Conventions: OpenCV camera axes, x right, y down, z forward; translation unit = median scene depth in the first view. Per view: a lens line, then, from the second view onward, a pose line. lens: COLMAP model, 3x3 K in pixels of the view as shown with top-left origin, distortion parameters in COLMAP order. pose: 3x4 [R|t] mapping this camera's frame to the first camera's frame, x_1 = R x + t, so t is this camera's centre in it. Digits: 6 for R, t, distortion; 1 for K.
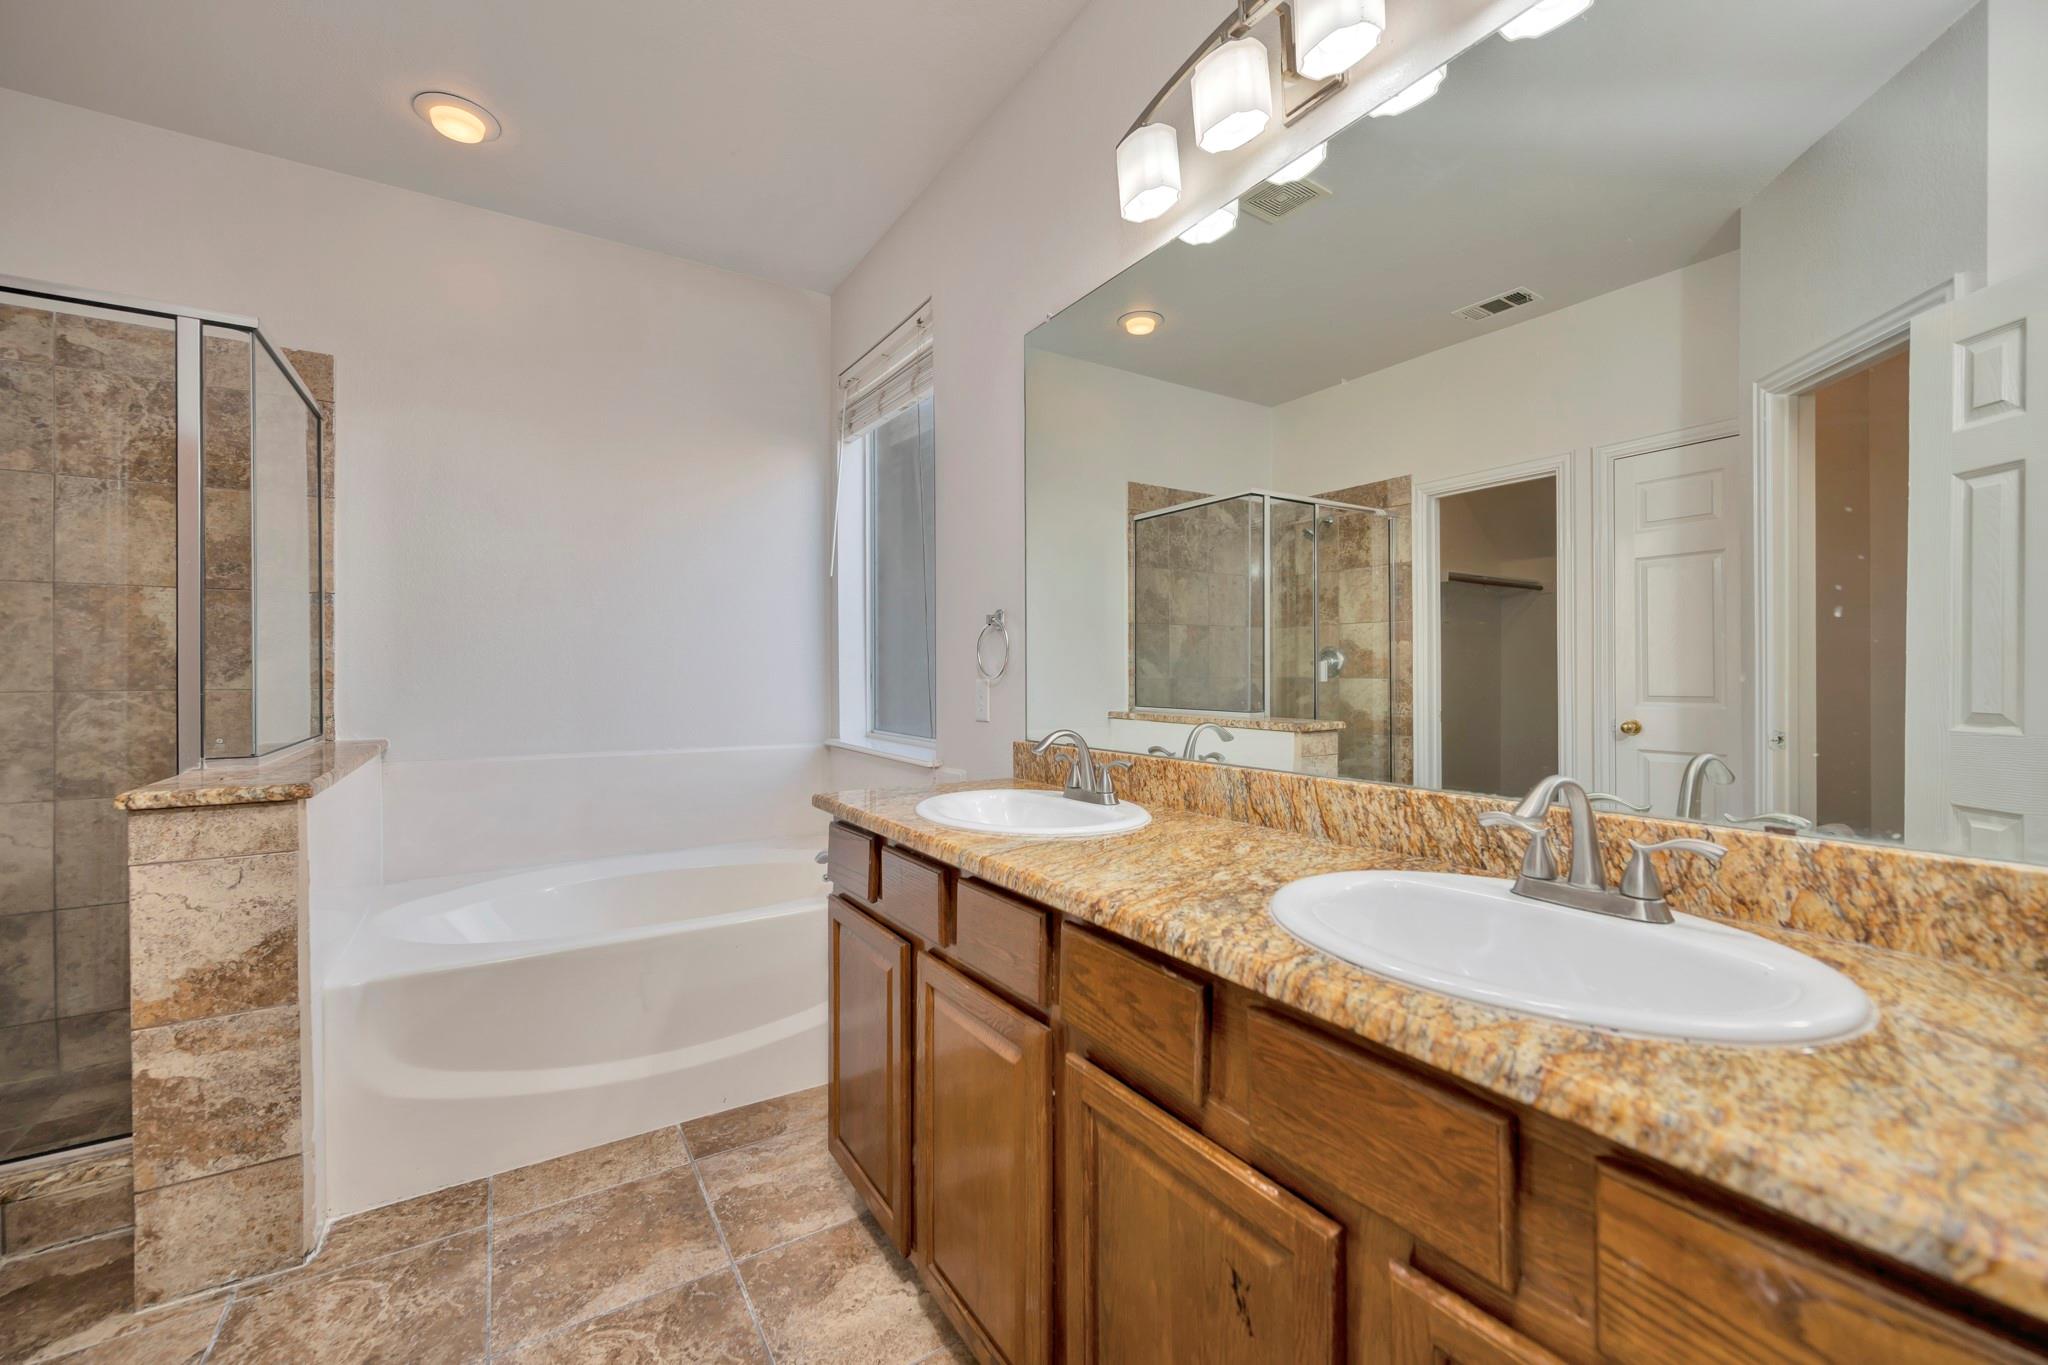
lens RADIAL K [[819.9, 0, 1022.9], [0, 819.9, 674.1], [0, 0, 1]] dist [0.000064, 0.000259]
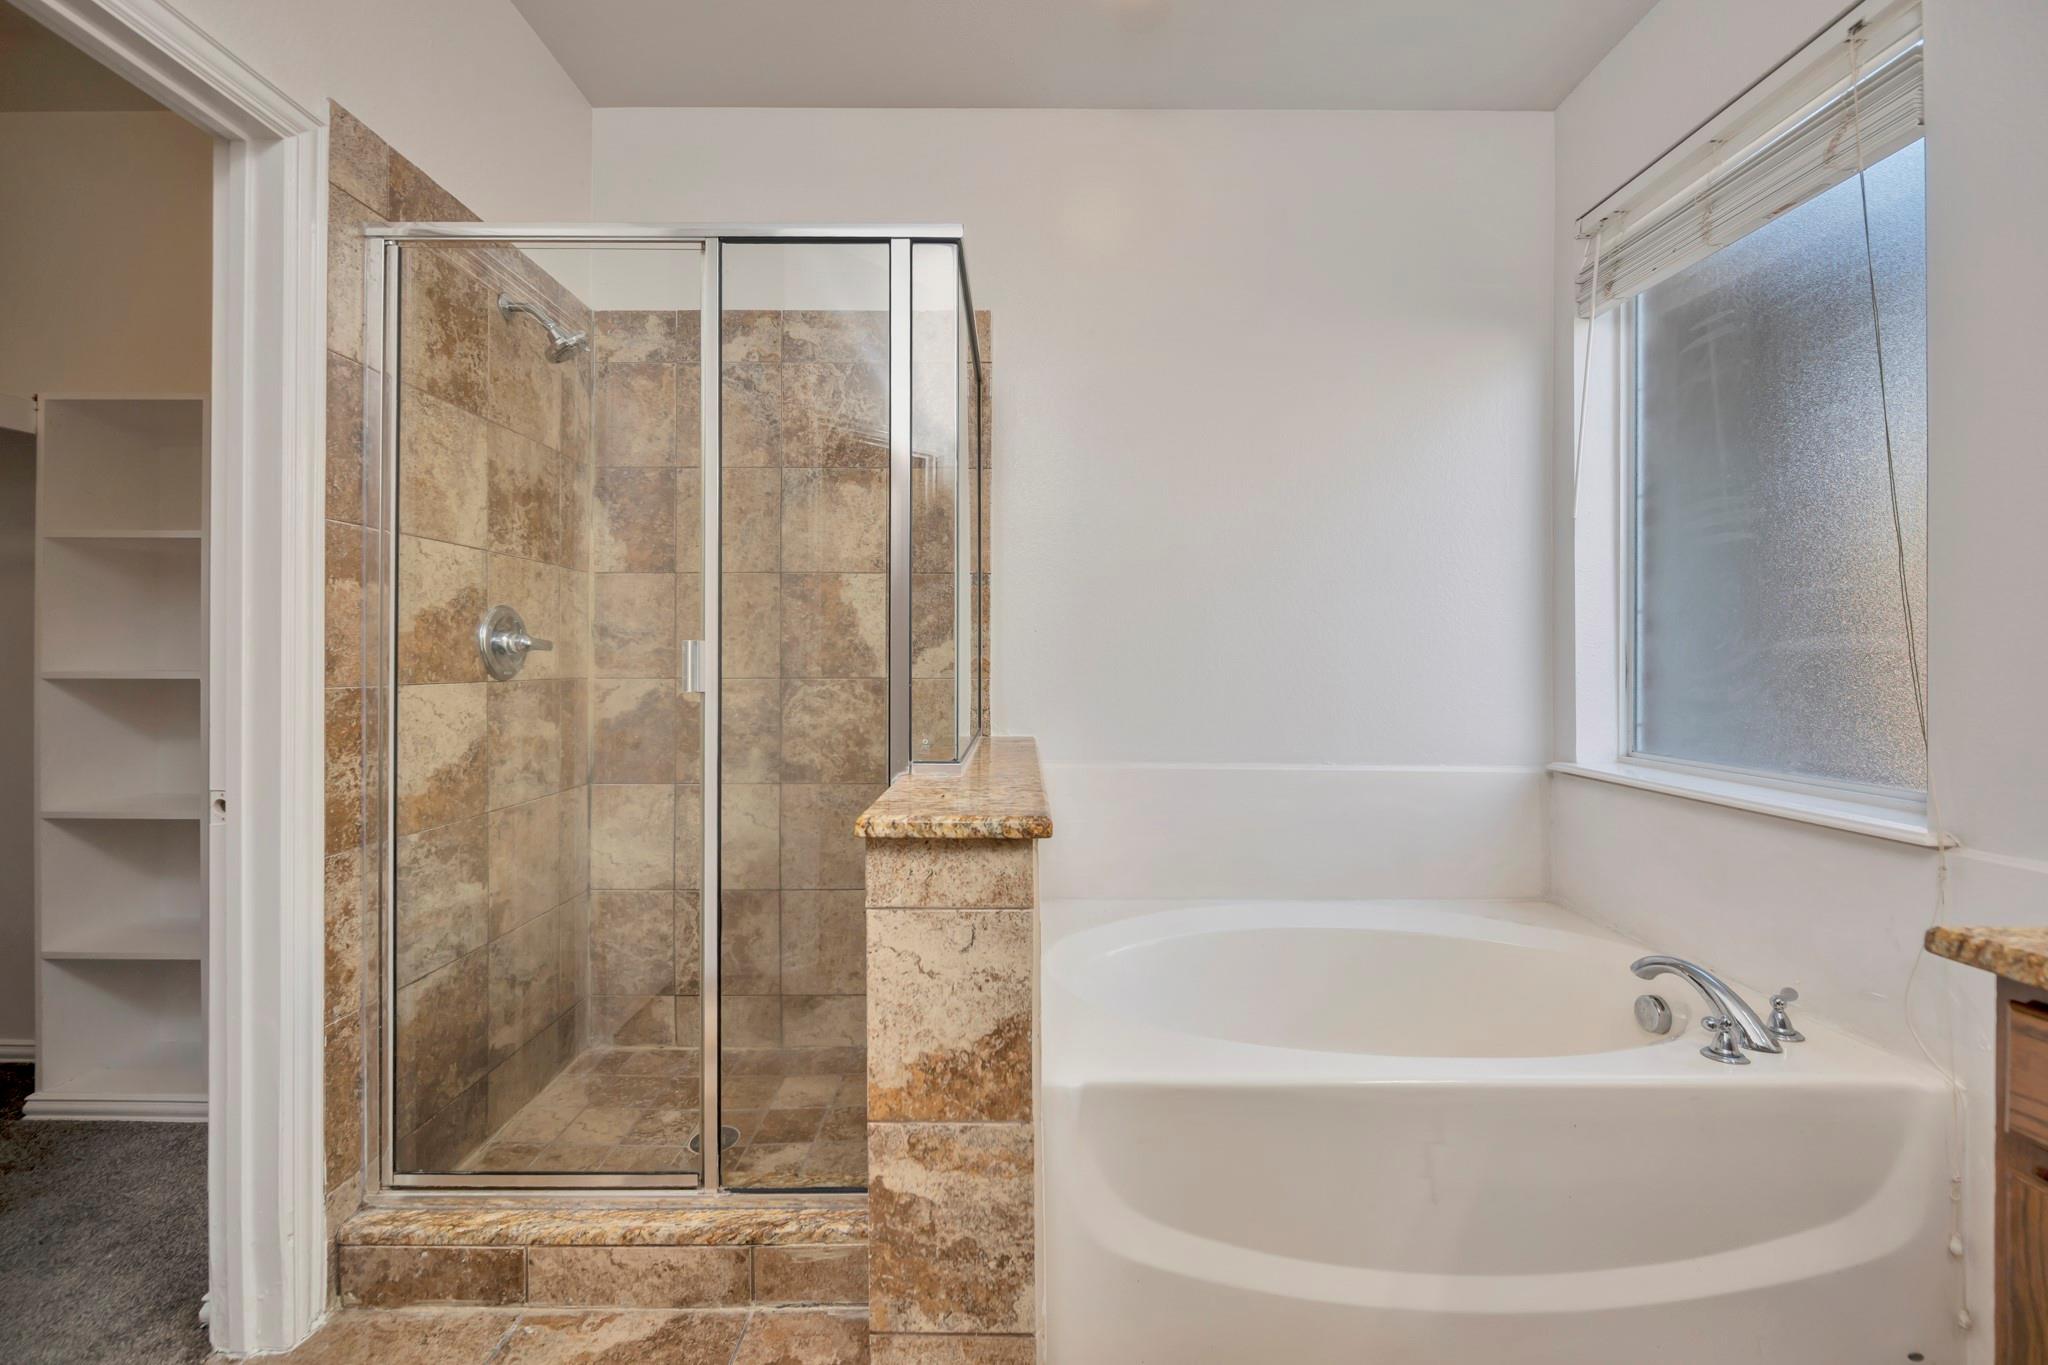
lens RADIAL K [[819.9, 0, 1019.7], [0, 819.9, 669.9], [0, 0, 1]] dist [0.000064, 0.000259]
pose [[0.847052, 0.008616, -0.531440, -0.519363], [-0.005962, 0.999960, 0.006710, 0.003146], [0.531476, -0.002515, 0.847069, 0.393663]]
